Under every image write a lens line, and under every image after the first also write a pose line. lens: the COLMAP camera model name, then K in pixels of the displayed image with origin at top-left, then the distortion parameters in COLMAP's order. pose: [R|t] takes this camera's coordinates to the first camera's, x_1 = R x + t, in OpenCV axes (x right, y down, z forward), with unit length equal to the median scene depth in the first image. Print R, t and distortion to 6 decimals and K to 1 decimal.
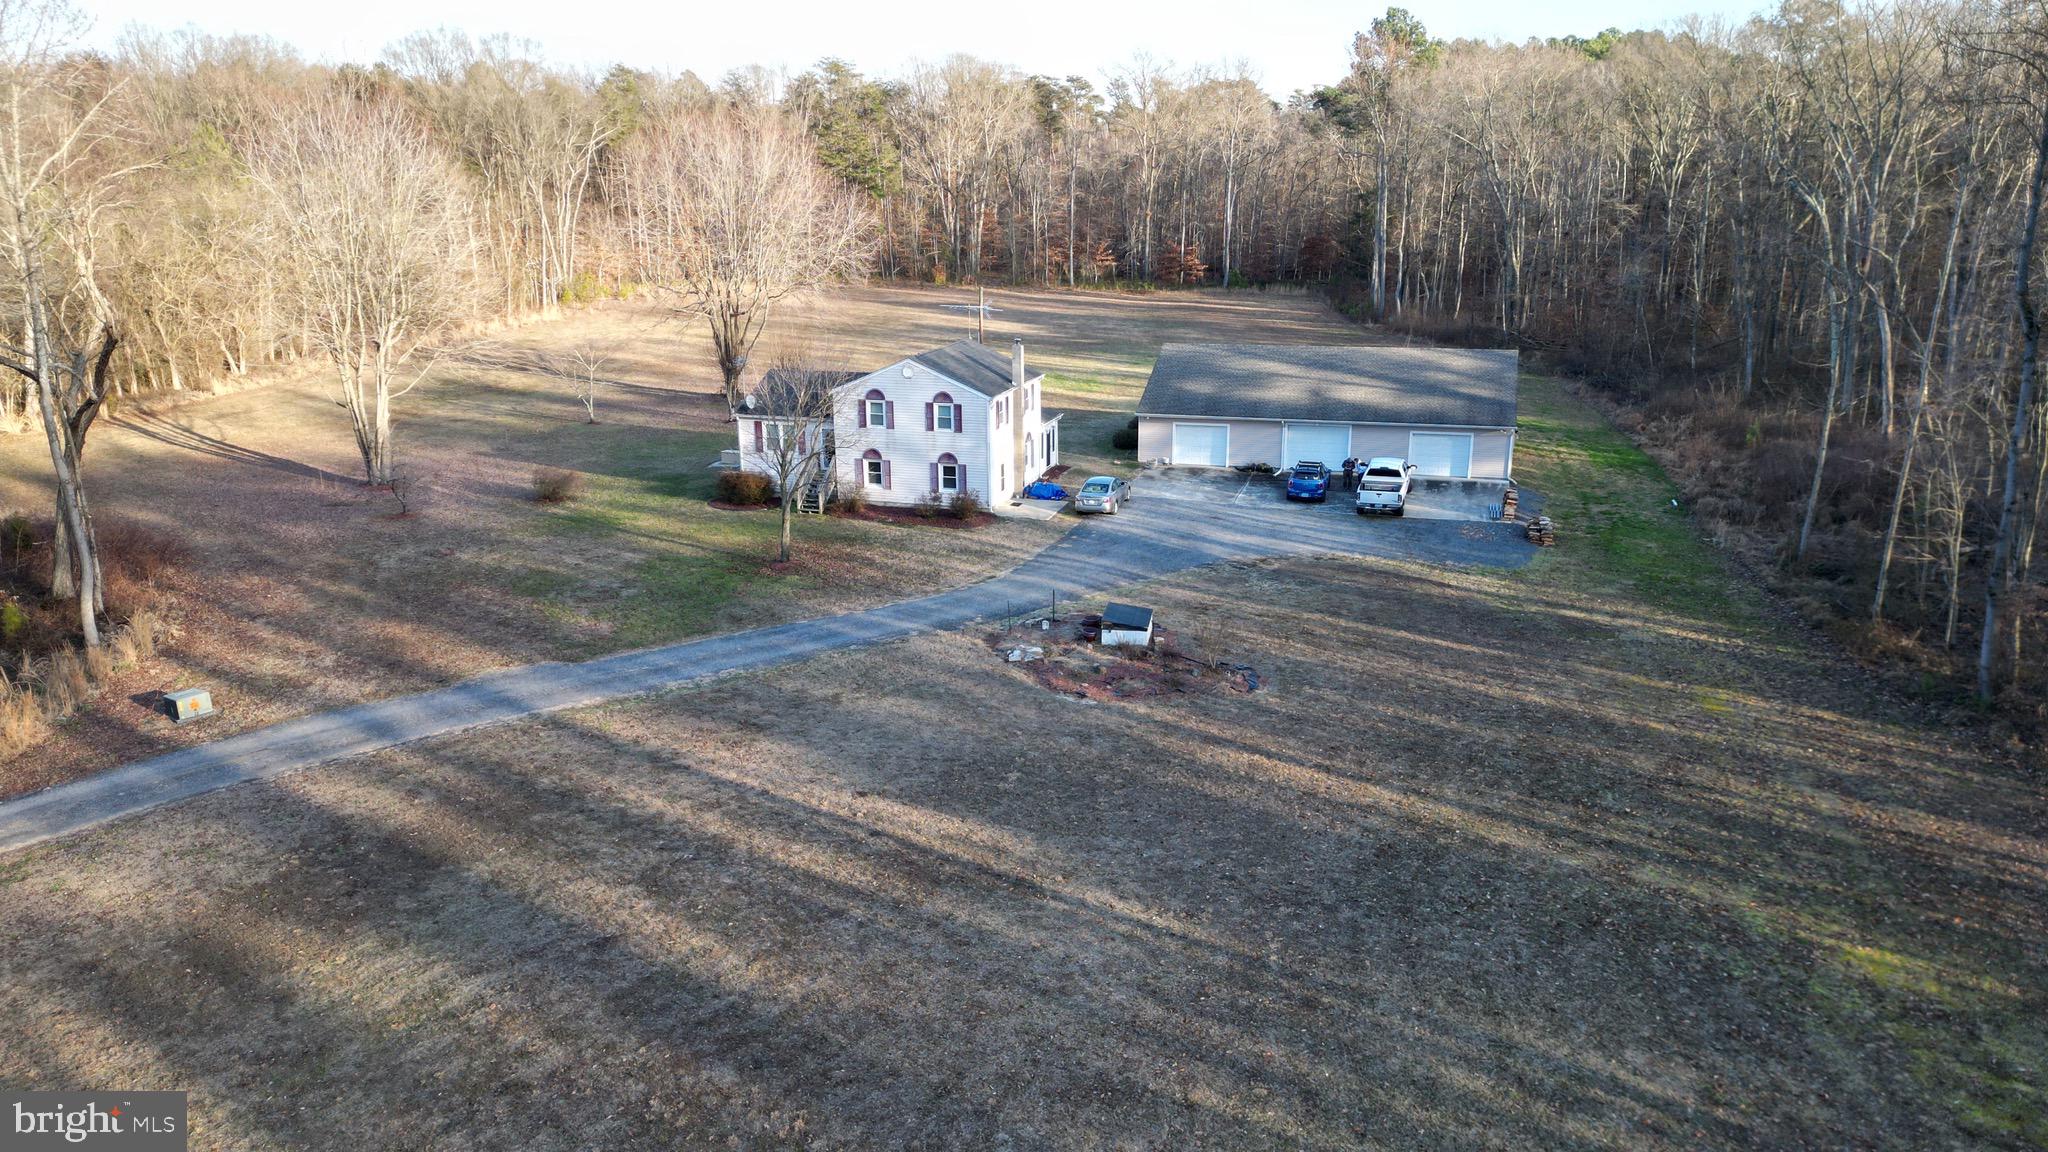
lens RADIAL K [[1437.1, 0, 1007.5], [0, 1437.1, 539.2], [0, 0, 1]] dist [0.104422, -0.100948]
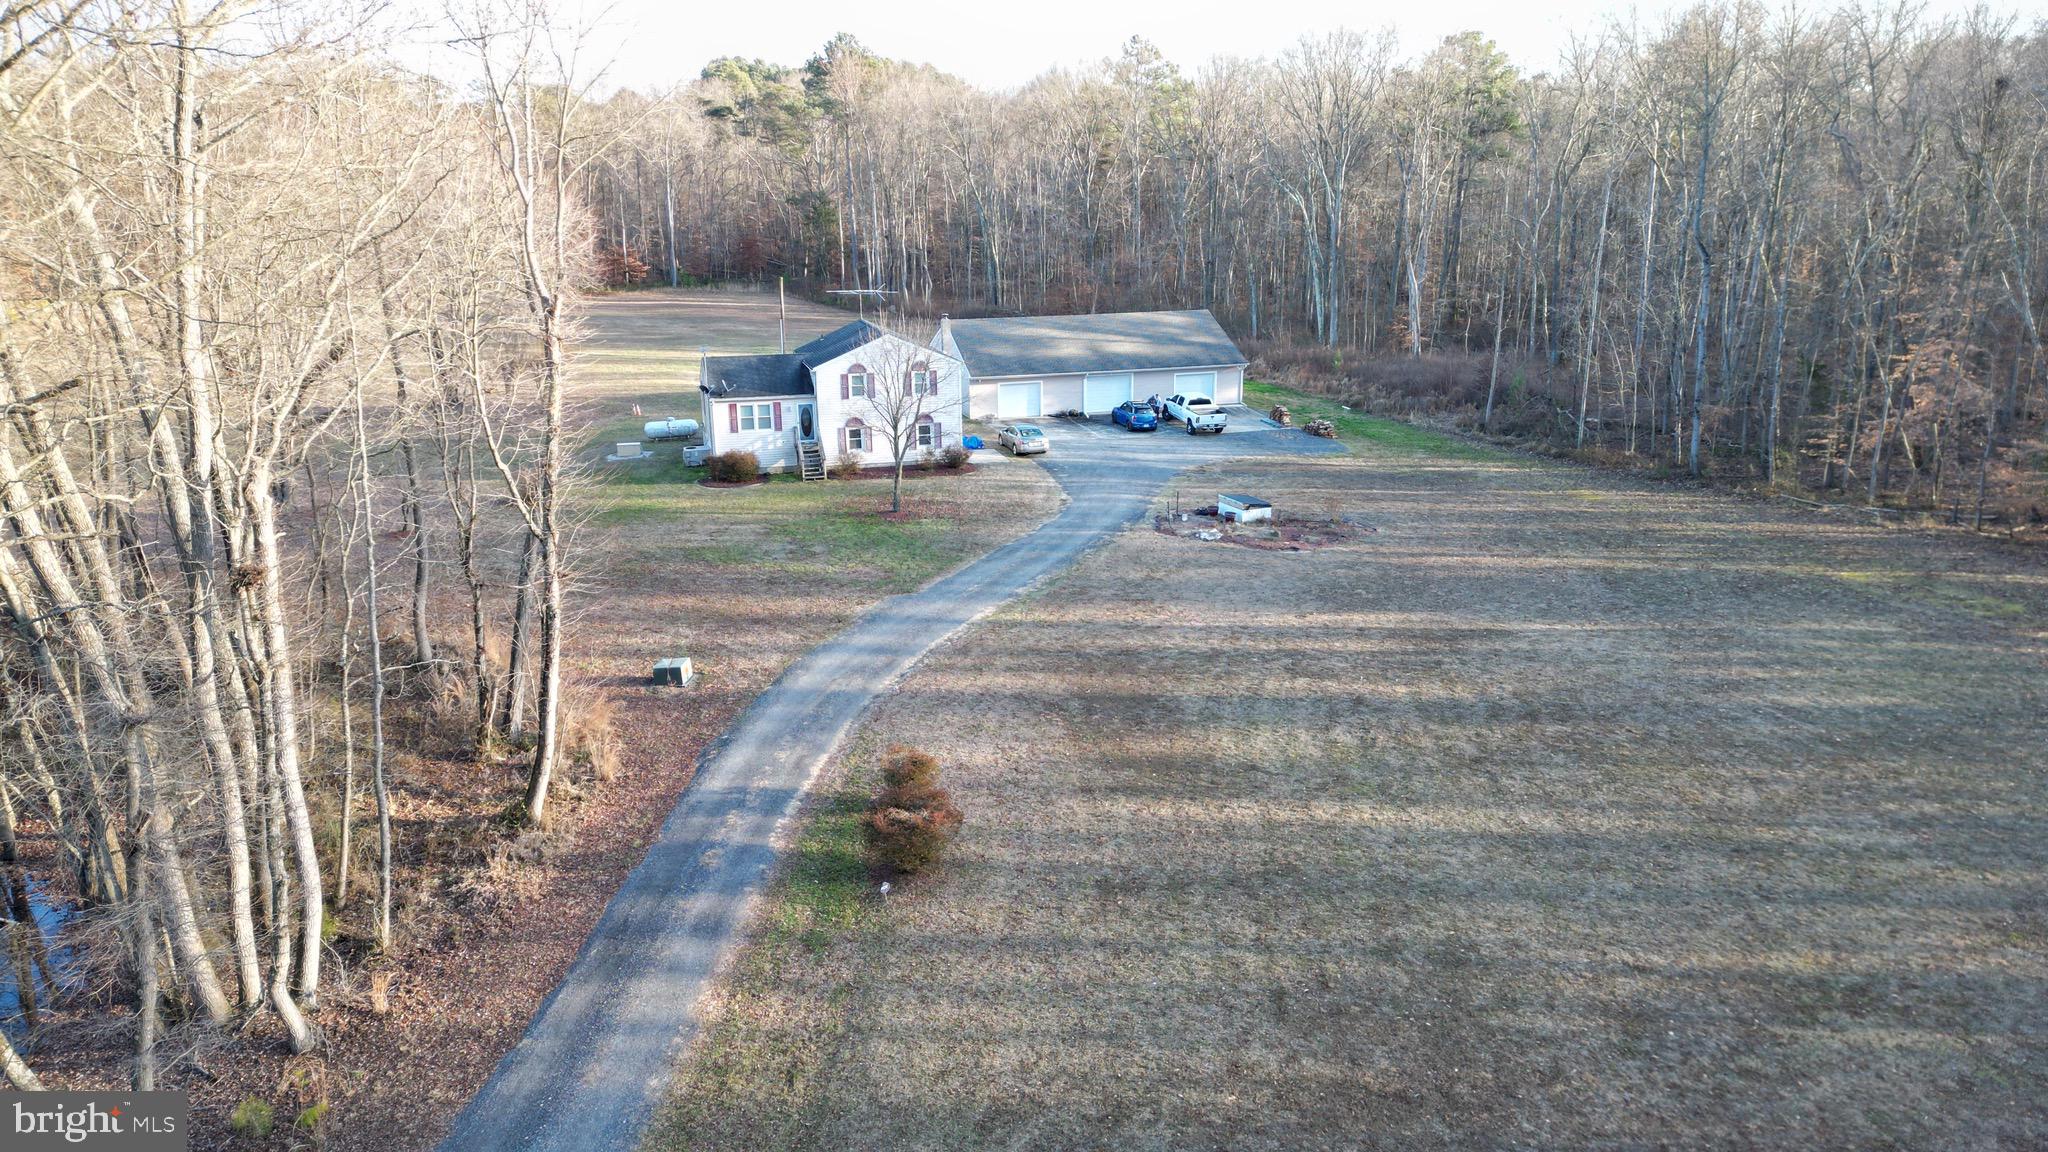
lens RADIAL K [[1437.1, 0, 1007.5], [0, 1437.1, 539.2], [0, 0, 1]] dist [0.104422, -0.100948]
pose [[0.832066, -0.134177, 0.538203, -0.590399], [0.137692, 0.989894, 0.033914, 0.008925], [-0.537315, 0.045887, 0.842133, -0.000954]]
